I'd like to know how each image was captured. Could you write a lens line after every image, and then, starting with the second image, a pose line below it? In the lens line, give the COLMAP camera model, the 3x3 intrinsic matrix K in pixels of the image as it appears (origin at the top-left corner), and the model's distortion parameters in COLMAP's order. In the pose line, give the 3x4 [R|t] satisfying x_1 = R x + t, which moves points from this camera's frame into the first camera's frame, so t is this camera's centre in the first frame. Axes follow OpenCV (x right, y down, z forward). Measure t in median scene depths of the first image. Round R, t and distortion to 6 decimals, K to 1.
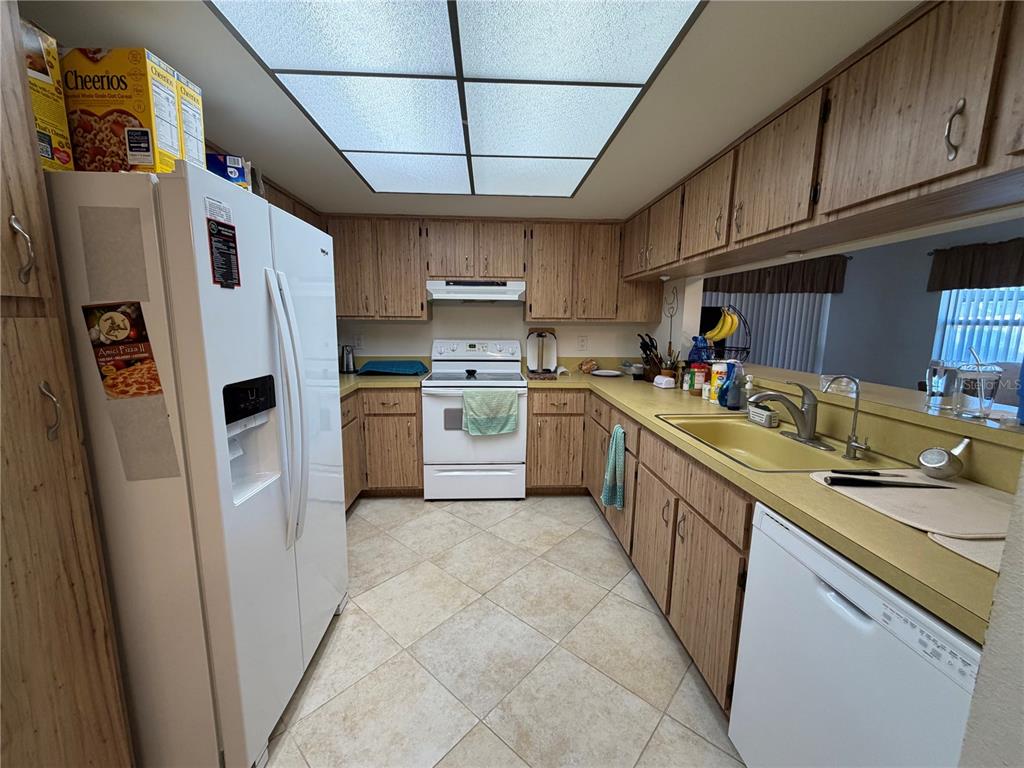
lens RADIAL K [[407.4, 0, 512.0], [0, 407.4, 384.0], [0, 0, 1]] dist [-0.000837, 0.000331]
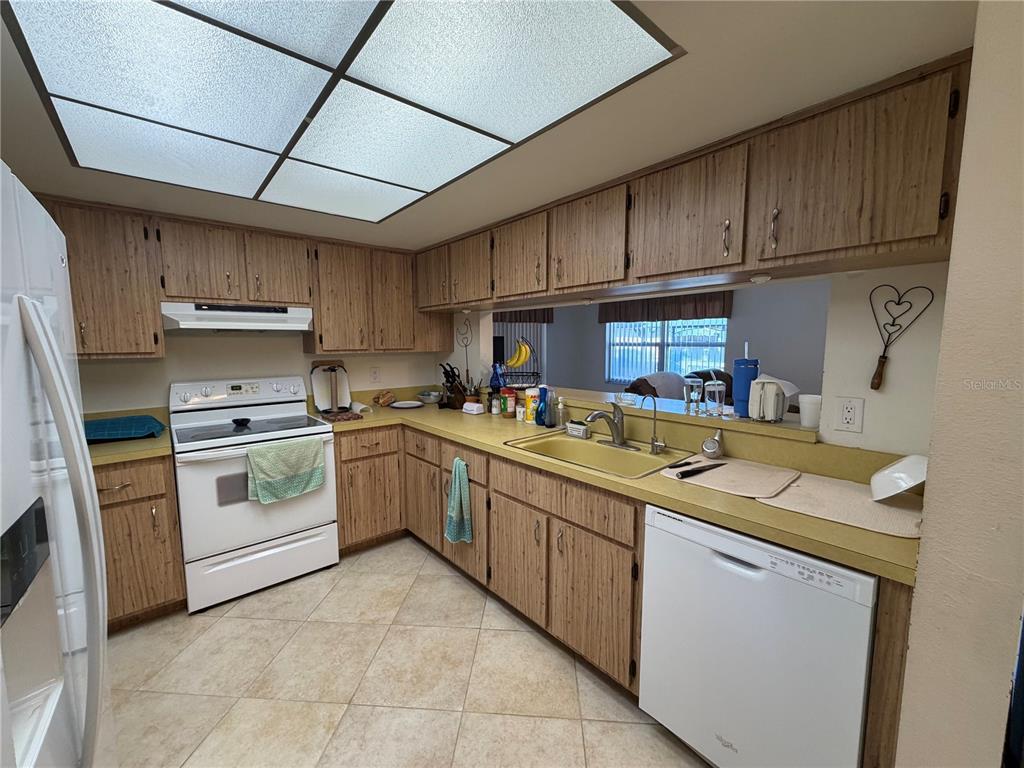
lens RADIAL K [[407.4, 0, 512.0], [0, 407.4, 384.0], [0, 0, 1]] dist [-0.000837, 0.000331]
pose [[0.794581, -0.075662, 0.602425, -0.185832], [0.105933, 0.994262, -0.014848, -0.042645], [-0.597845, 0.075615, 0.798037, 0.093731]]
